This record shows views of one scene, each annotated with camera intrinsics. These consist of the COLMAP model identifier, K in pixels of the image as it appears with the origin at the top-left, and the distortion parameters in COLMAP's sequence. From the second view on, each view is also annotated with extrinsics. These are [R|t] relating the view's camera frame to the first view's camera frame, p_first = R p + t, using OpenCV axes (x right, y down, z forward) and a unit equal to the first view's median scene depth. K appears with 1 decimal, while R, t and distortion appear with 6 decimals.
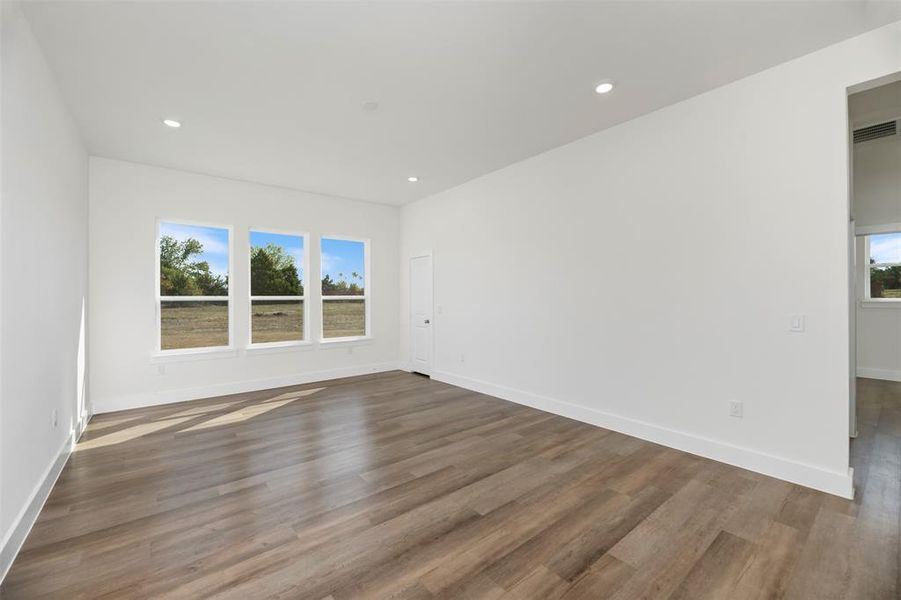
lens RADIAL K [[360.1, 0, 449.2], [0, 360.1, 295.0], [0, 0, 1]] dist [0.000695, 0.000005]
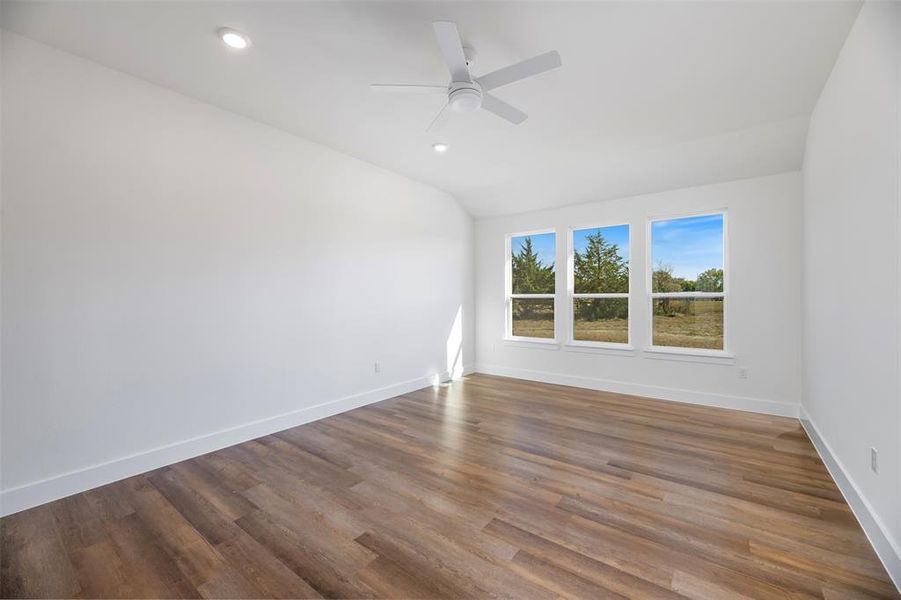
lens RADIAL K [[360.1, 0, 449.2], [0, 360.1, 295.0], [0, 0, 1]] dist [0.000695, 0.000005]
pose [[0.241878, -0.005441, -0.970291, 0.349779], [0.005370, 0.999976, -0.004269, 0.008689], [0.970292, -0.004178, 0.241902, 0.414569]]
